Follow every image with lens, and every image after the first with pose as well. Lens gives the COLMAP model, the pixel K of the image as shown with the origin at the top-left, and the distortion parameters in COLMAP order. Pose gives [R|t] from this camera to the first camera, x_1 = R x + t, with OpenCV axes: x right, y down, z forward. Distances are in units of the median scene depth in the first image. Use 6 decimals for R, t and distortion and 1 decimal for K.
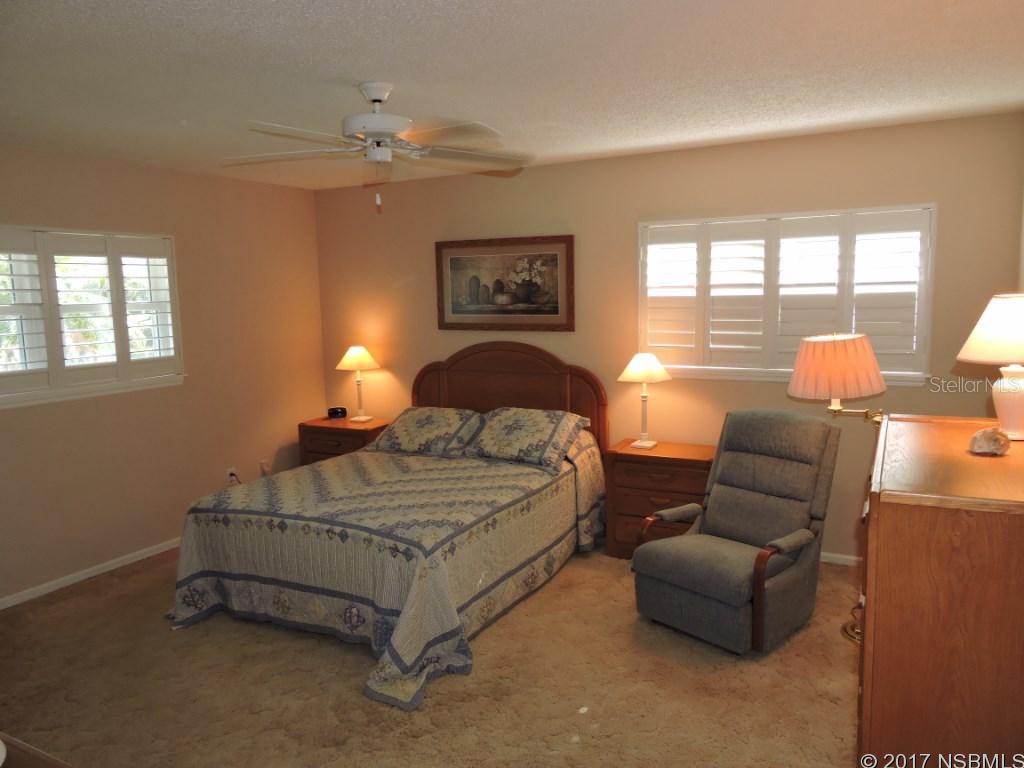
lens RADIAL K [[723.1, 0, 511.8], [0, 723.1, 382.4], [0, 0, 1]] dist [-0.005067, -0.004146]
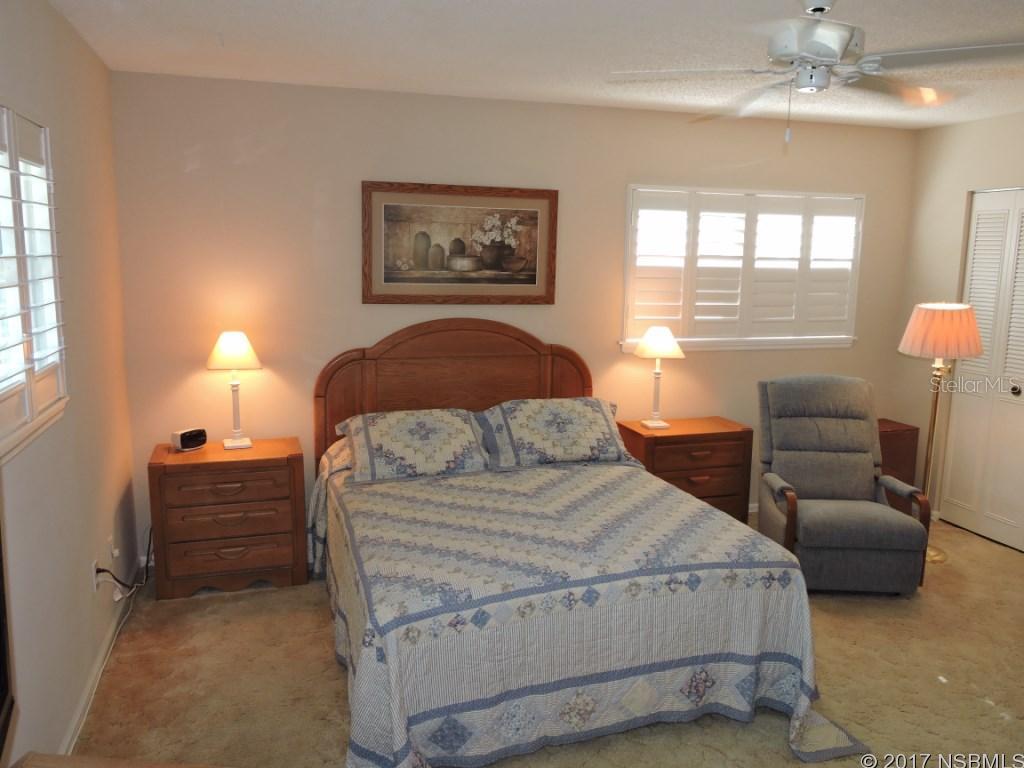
lens RADIAL K [[801.2, 0, 511.5], [0, 801.2, 385.8], [0, 0, 1]] dist [-0.016137, -0.006399]
pose [[0.703622, -0.082773, 0.705737, -0.672807], [0.060075, 0.996566, 0.056988, -0.034337], [-0.708030, 0.002299, 0.706179, 0.398840]]
